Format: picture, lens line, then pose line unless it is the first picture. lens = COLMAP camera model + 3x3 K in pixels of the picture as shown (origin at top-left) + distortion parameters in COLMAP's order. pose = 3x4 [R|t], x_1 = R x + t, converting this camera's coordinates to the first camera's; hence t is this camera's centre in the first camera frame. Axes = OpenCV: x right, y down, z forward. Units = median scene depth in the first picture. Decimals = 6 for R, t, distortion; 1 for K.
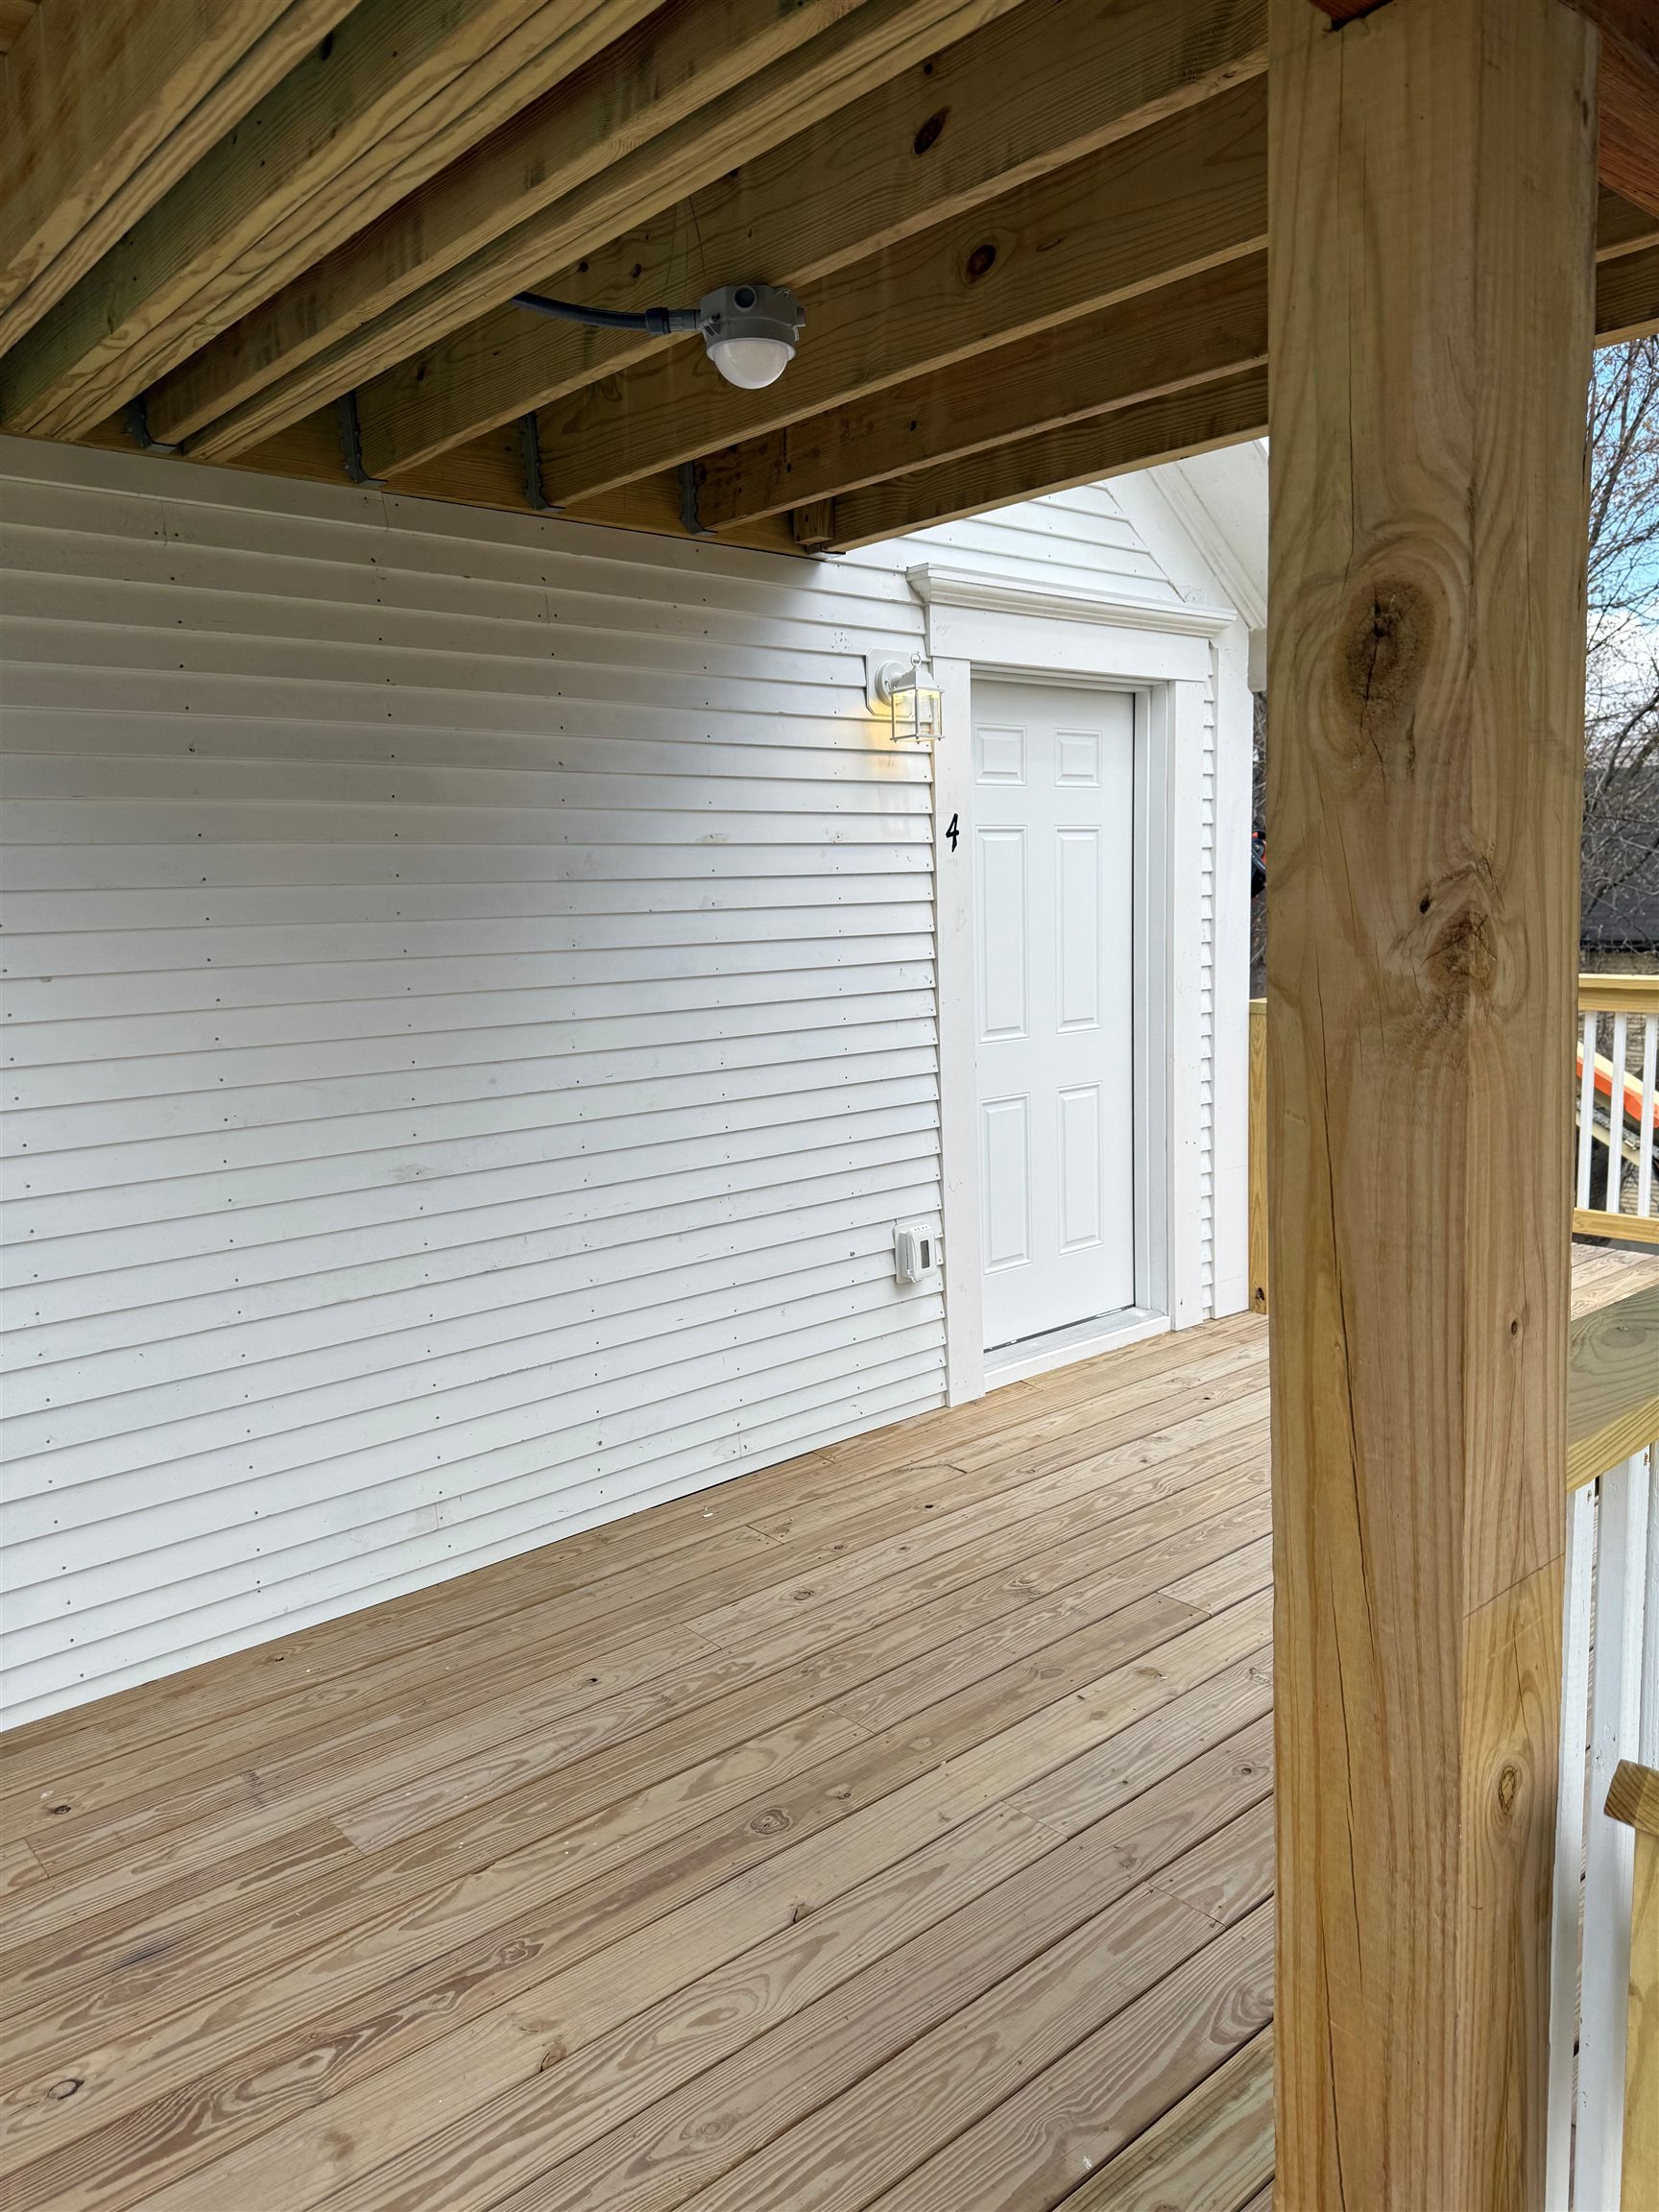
lens RADIAL K [[1557.9, 0, 829.5], [0, 1557.9, 1106.0], [0, 0, 1]] dist [0.086643, -0.107590]
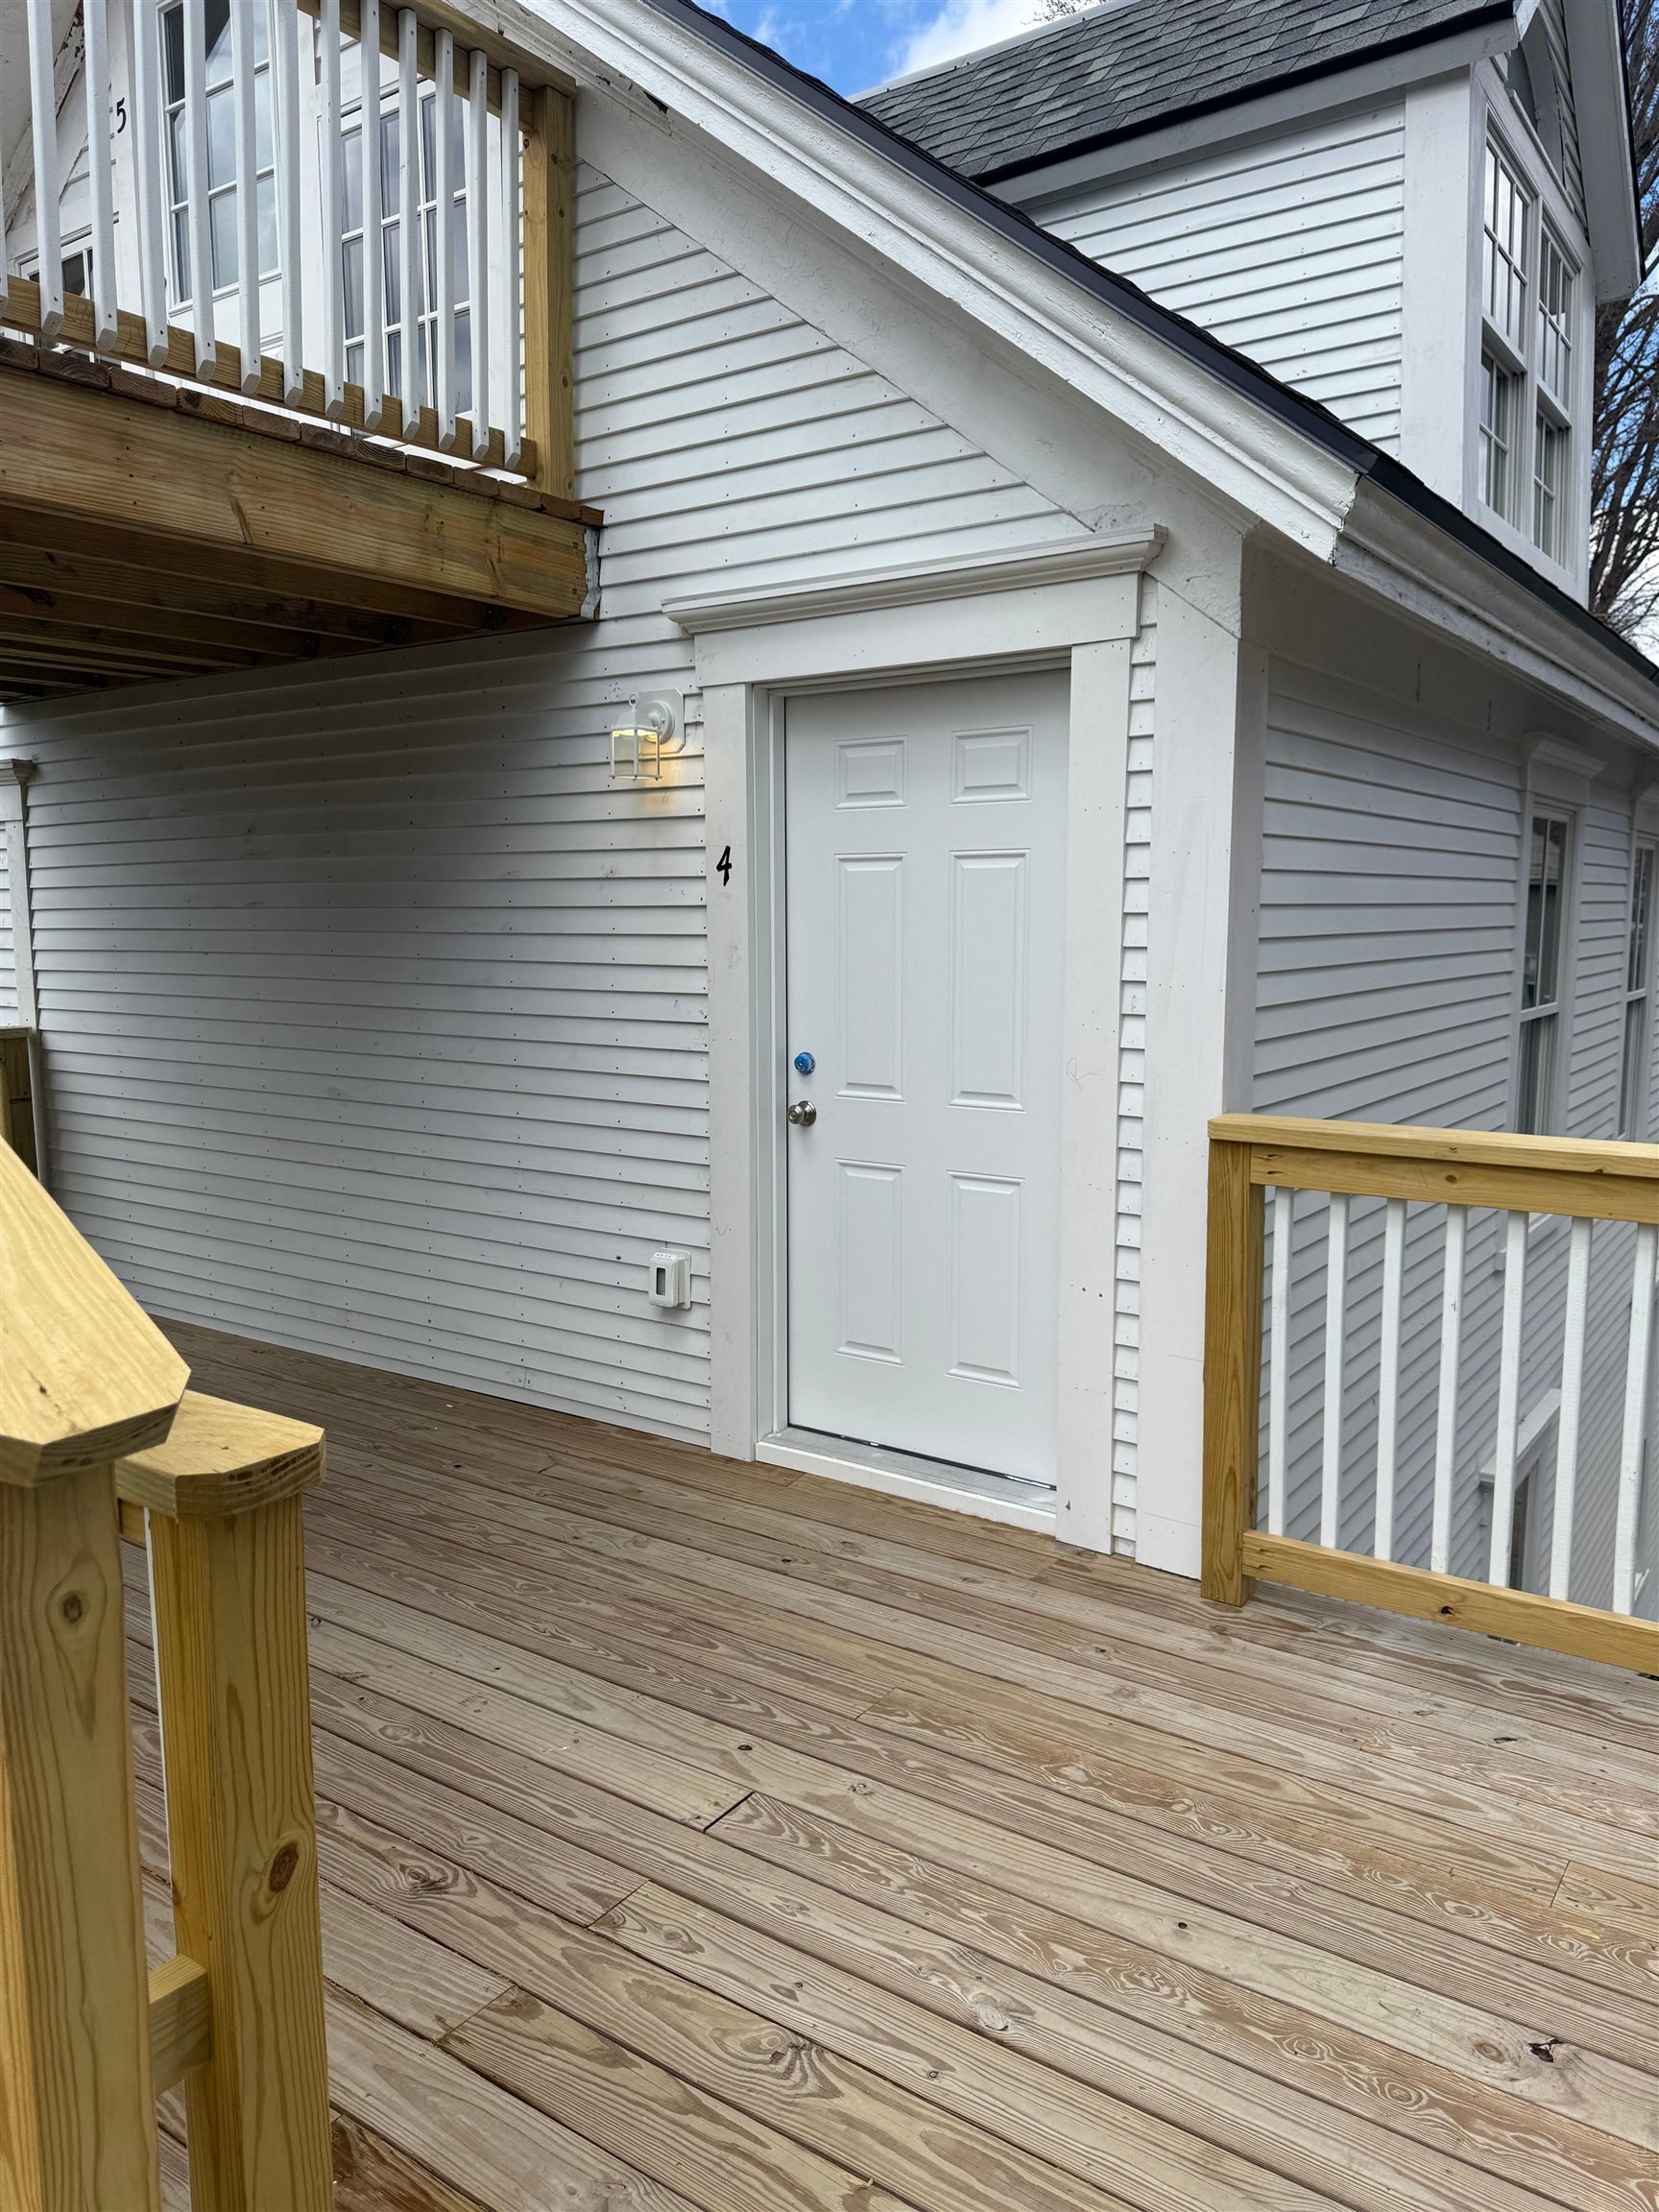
lens RADIAL K [[1557.9, 0, 829.5], [0, 1557.9, 1106.0], [0, 0, 1]] dist [0.086643, -0.107590]
pose [[0.239680, 0.150294, -0.959148, 1.069317], [-0.137334, 0.983259, 0.119754, -0.157485], [0.961089, 0.103021, 0.256308, 0.852164]]
